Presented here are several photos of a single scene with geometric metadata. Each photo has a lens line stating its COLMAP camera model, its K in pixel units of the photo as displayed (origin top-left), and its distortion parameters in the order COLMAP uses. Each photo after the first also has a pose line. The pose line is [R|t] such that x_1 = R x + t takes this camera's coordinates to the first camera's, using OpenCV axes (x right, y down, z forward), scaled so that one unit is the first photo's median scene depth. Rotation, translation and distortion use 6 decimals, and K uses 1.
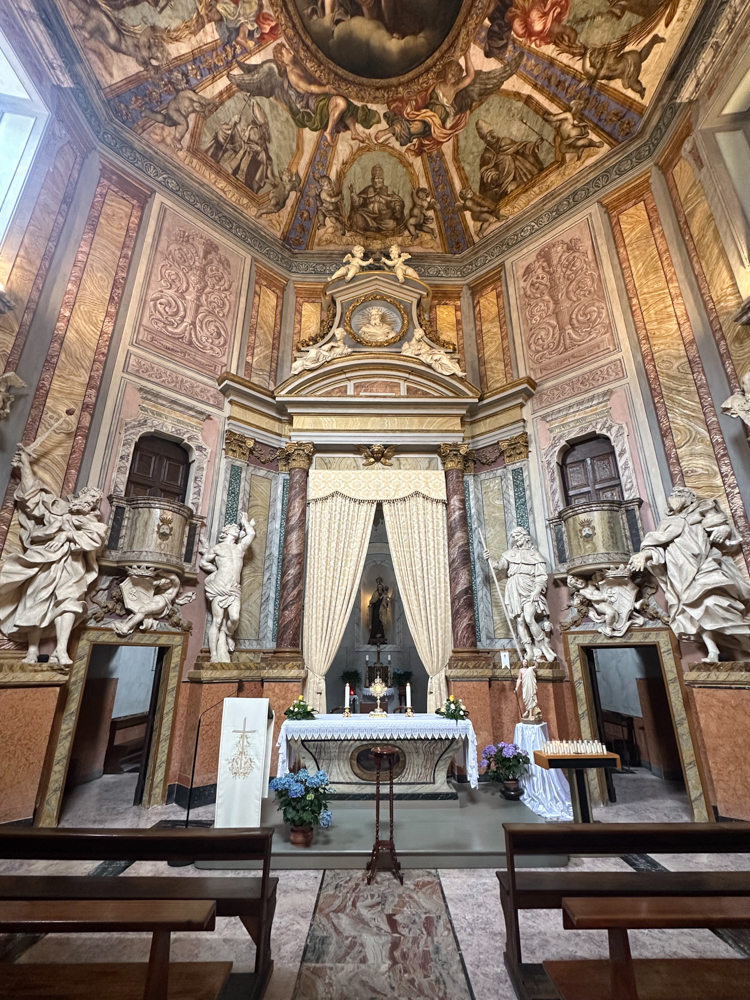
lens RADIAL K [[448.8, 0, 376.1], [0, 448.8, 497.8], [0, 0, 1]] dist [-0.003802, 0.000820]
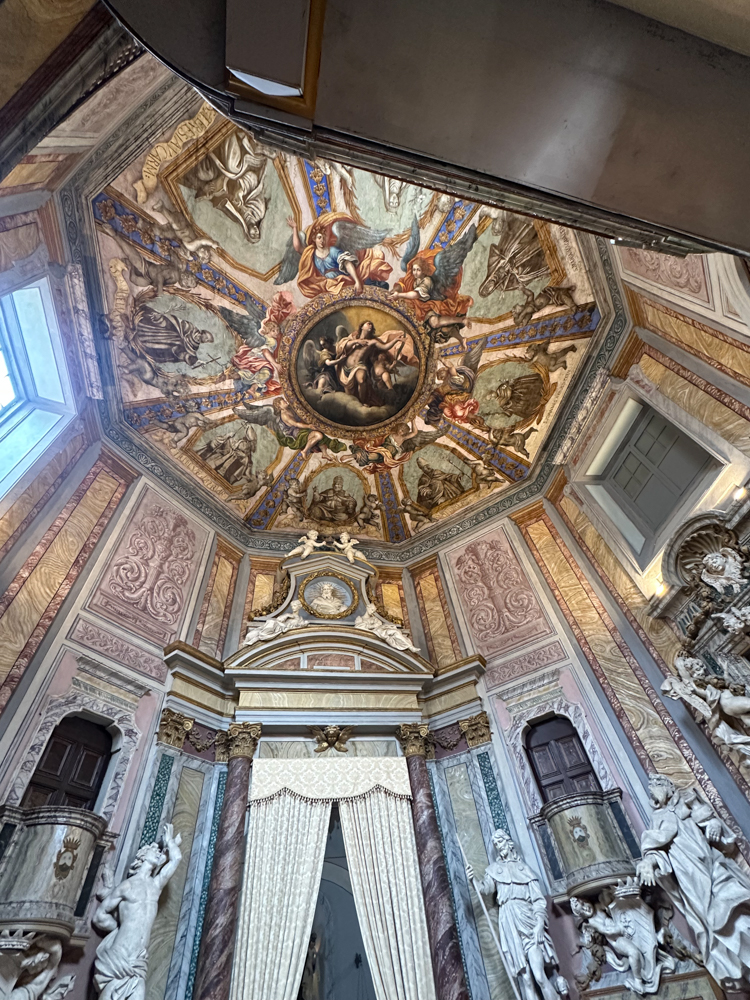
lens RADIAL K [[448.8, 0, 375.3], [0, 448.8, 503.4], [0, 0, 1]] dist [-0.003802, 0.000820]
pose [[0.976281, 0.092129, 0.195927, -0.151408], [0.026428, 0.847468, -0.530188, -0.018064], [-0.214887, 0.522791, 0.824932, -0.008878]]
